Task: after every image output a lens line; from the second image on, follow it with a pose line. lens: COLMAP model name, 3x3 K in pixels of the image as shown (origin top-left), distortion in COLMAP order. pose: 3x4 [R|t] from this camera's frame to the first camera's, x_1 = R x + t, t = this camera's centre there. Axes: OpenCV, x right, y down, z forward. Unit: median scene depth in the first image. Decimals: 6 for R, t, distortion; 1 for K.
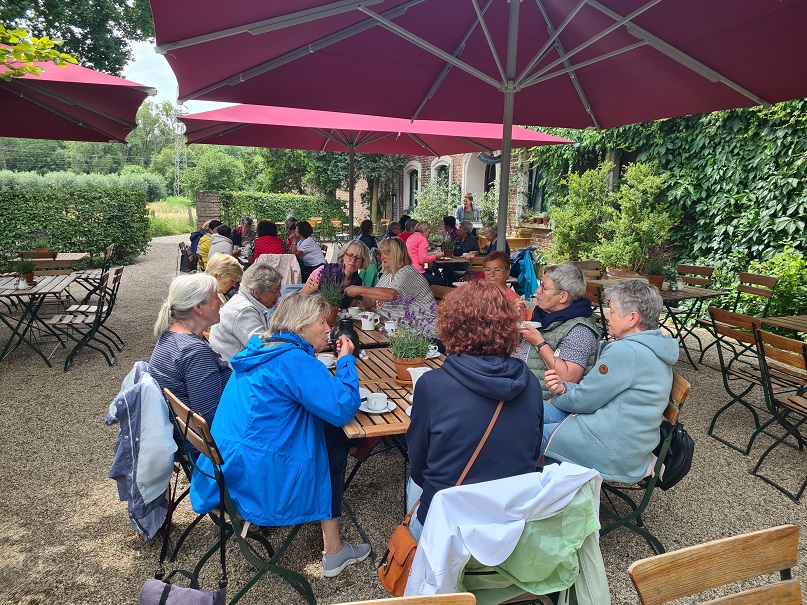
lens RADIAL K [[604.4, 0, 401.5], [0, 604.4, 298.5], [0, 0, 1]] dist [-0.001562, 0.000810]
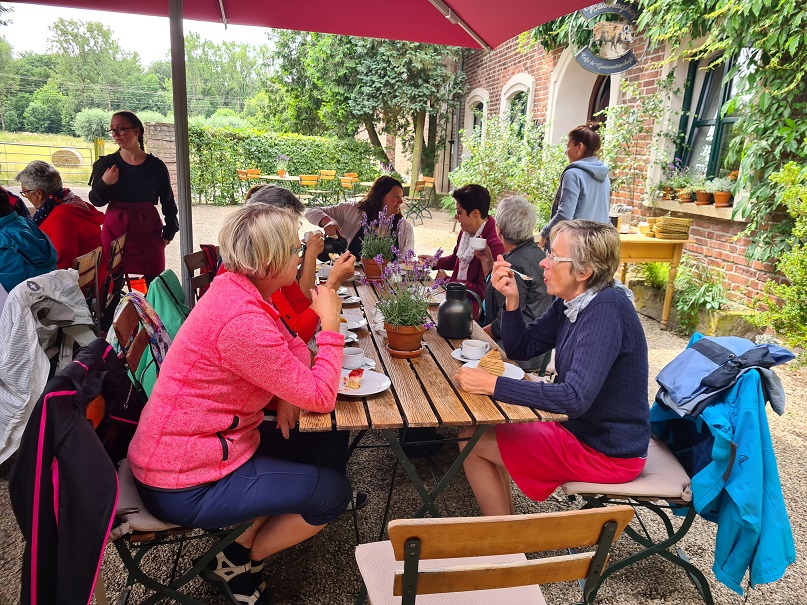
lens RADIAL K [[604.4, 0, 407.2], [0, 604.4, 310.3], [0, 0, 1]] dist [-0.001562, 0.000810]
pose [[0.988588, 0.069143, -0.133839, 0.072827], [-0.056282, 0.993633, 0.097605, -0.073253], [0.139736, -0.088958, 0.986185, 0.493718]]
